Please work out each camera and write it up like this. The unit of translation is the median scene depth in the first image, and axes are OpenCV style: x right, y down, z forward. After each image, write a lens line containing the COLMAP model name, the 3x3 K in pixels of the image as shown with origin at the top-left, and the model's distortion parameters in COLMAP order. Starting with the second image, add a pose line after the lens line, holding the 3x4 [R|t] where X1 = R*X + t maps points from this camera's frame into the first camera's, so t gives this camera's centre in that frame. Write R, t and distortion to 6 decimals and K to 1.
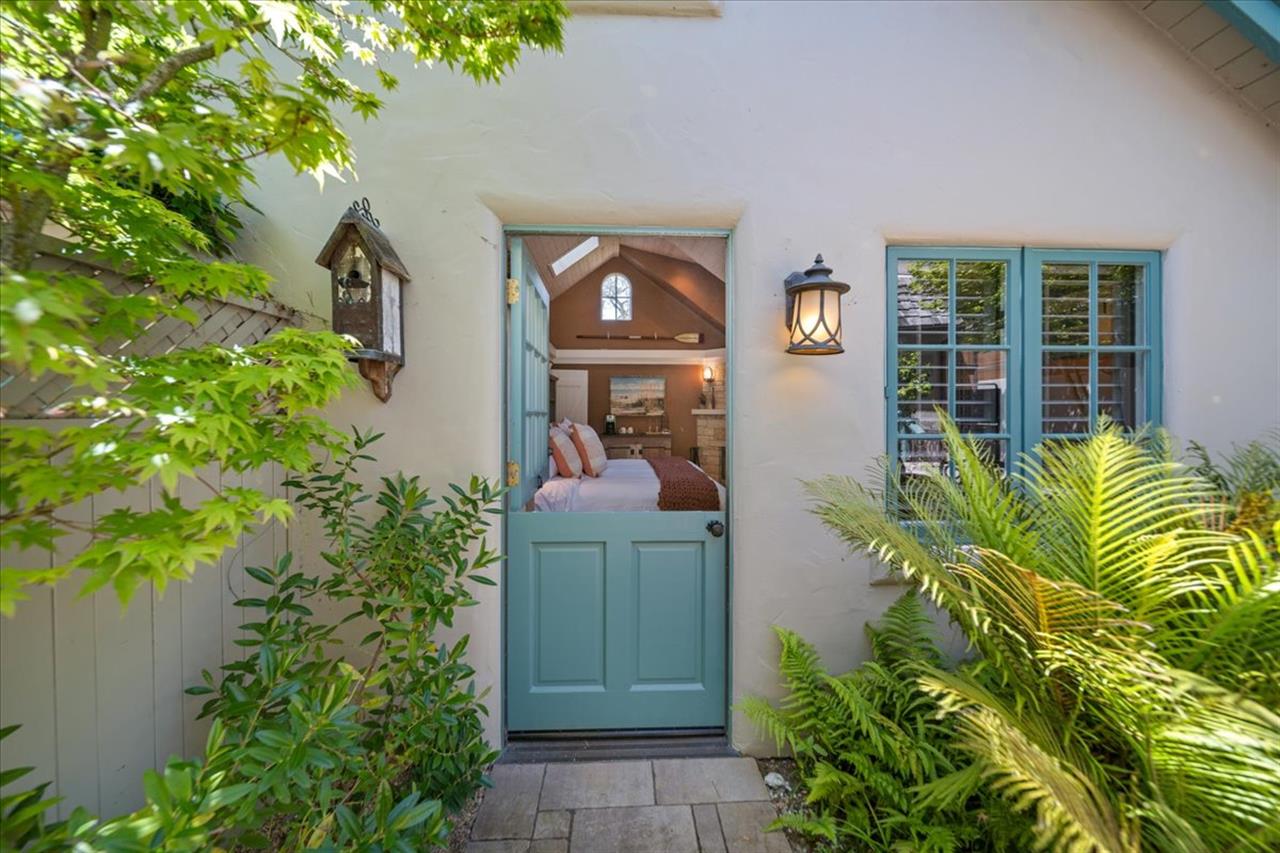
lens RADIAL K [[458.4, 0, 637.6], [0, 458.4, 416.4], [0, 0, 1]] dist [0.006025, -0.001400]
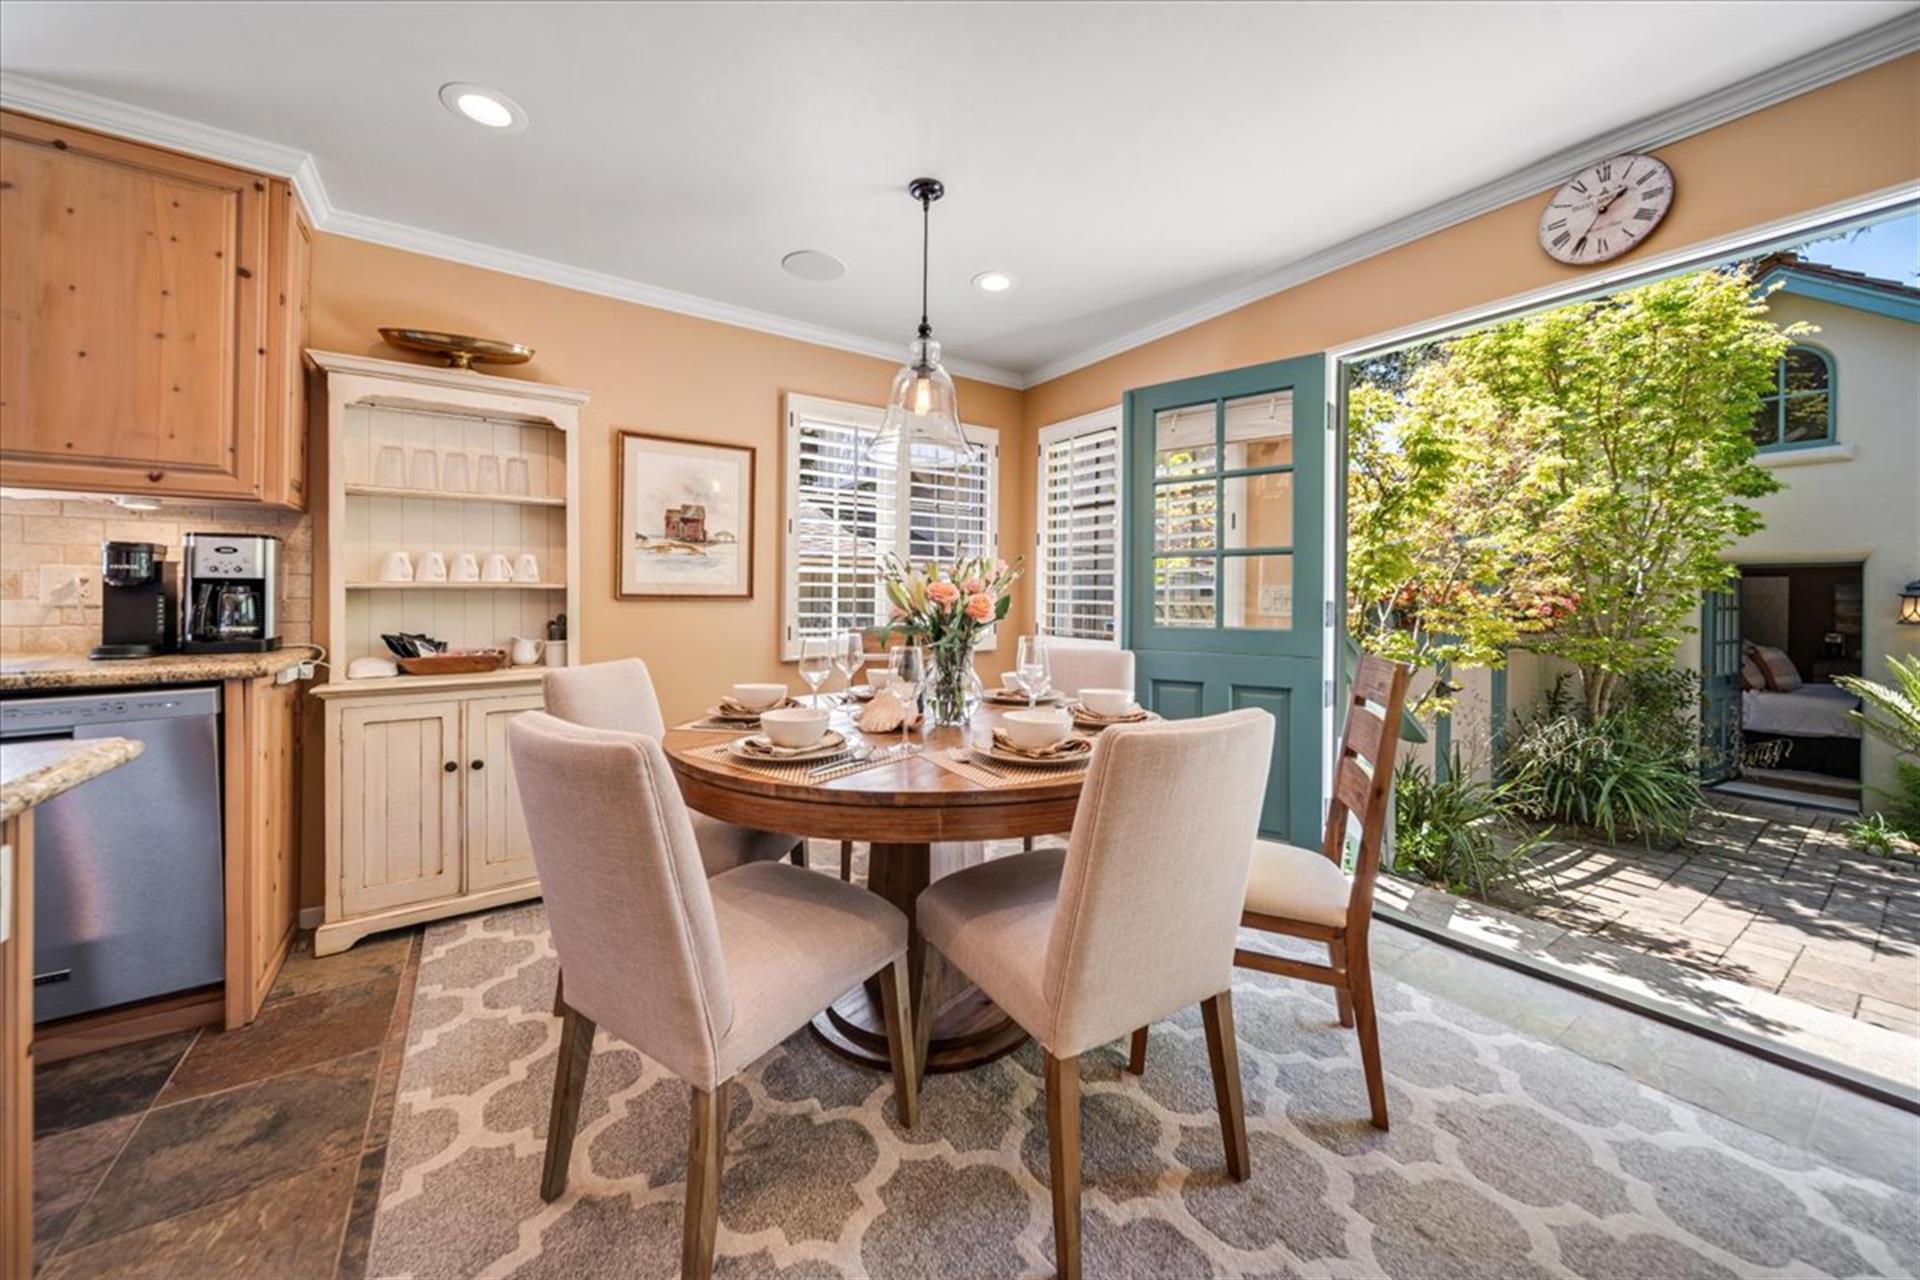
lens RADIAL K [[687.5, 0, 955.8], [0, 687.5, 594.2], [0, 0, 1]] dist [0.006025, -0.001400]
pose [[0.524826, -0.002930, -0.851205, 0.411310], [-0.013126, 0.999847, -0.011534, -0.095290], [0.851109, 0.017226, 0.524707, -2.322819]]
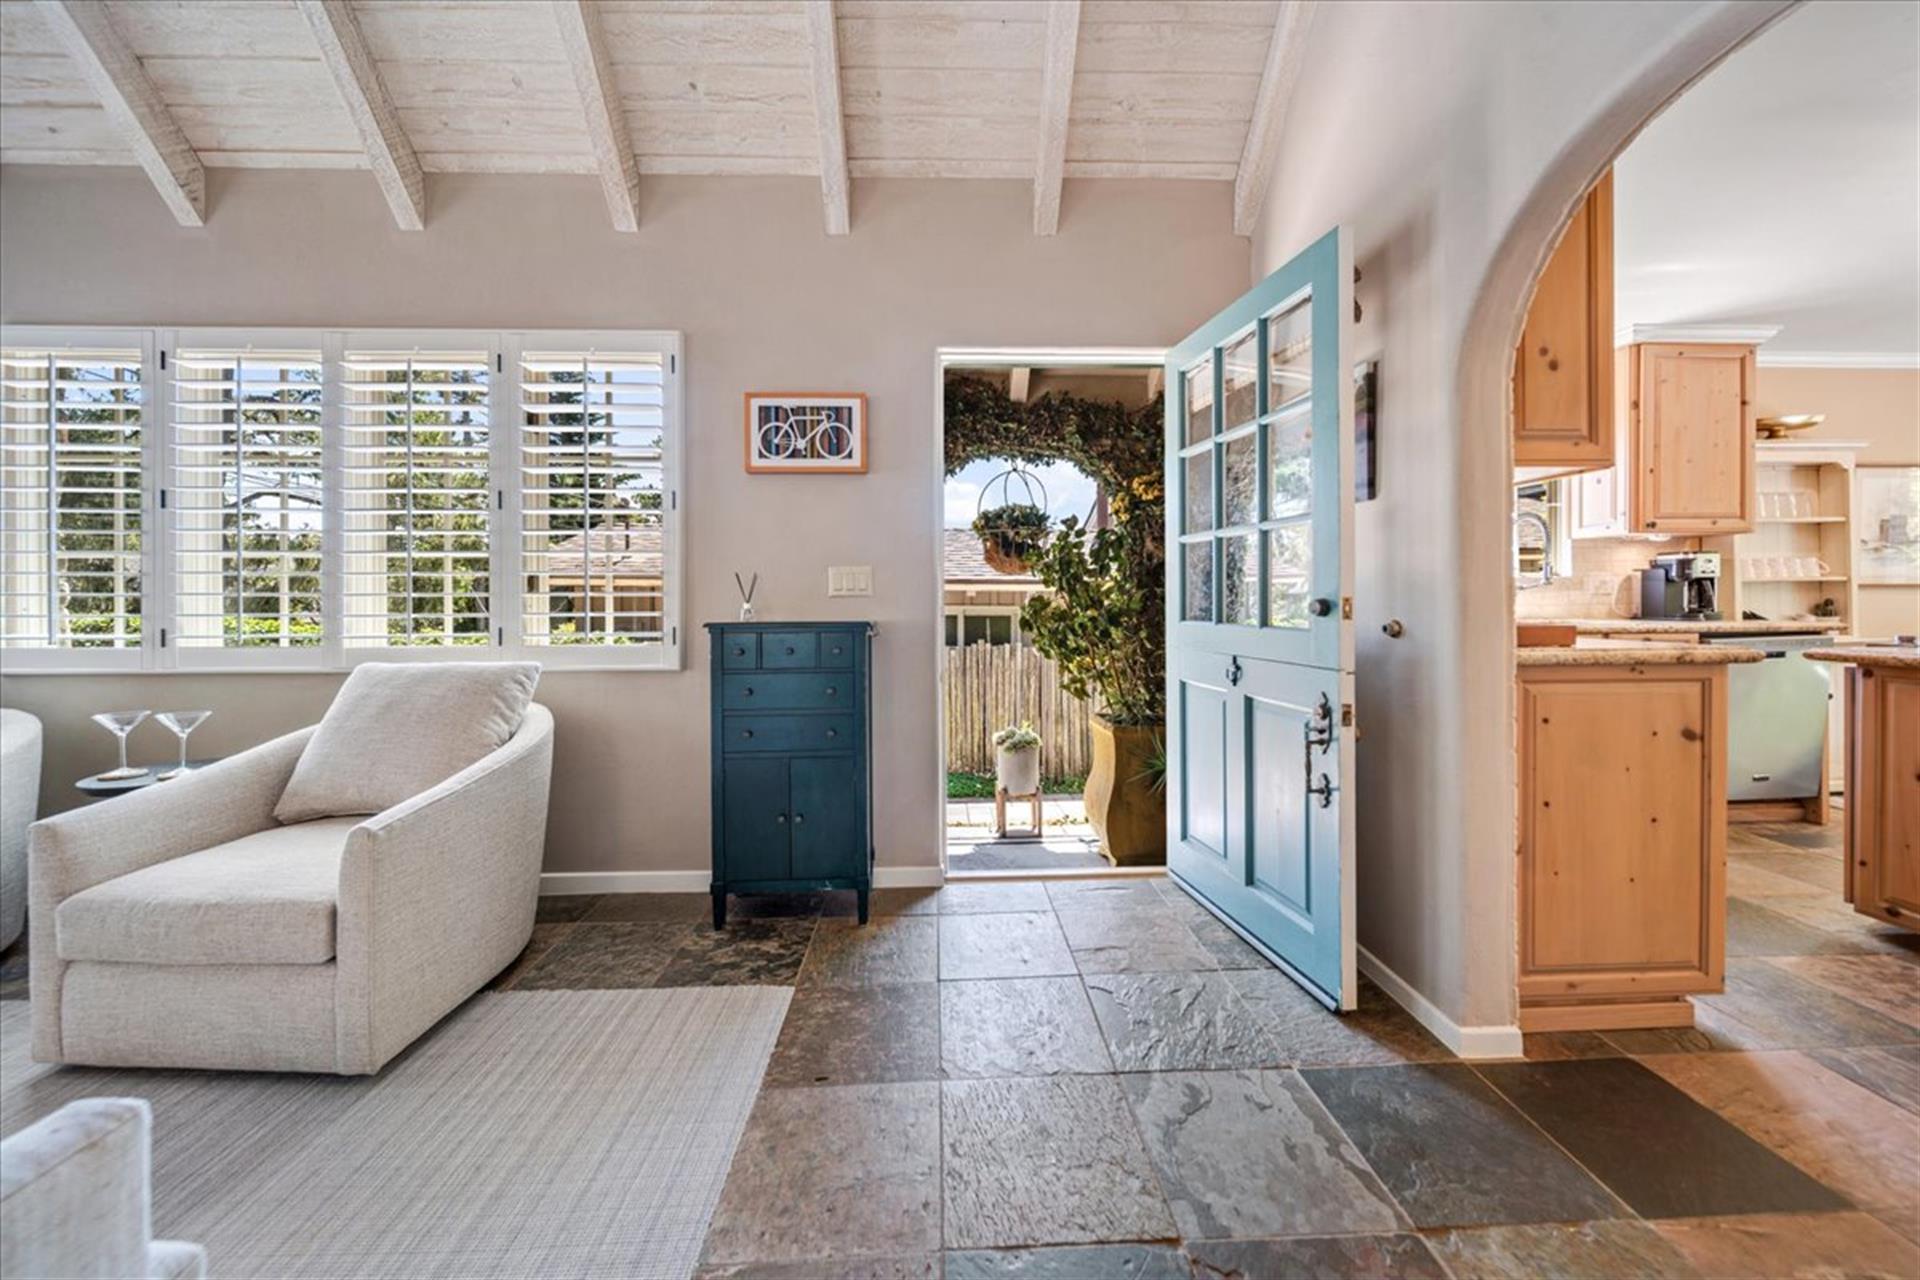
lens RADIAL K [[687.5, 0, 955.1], [0, 687.5, 600.8], [0, 0, 1]] dist [0.006025, -0.001400]
pose [[-0.014388, -0.004136, -0.999888, 0.705574], [-0.002613, 0.999988, -0.004099, -0.056584], [0.999893, 0.002553, -0.014399, -4.043189]]
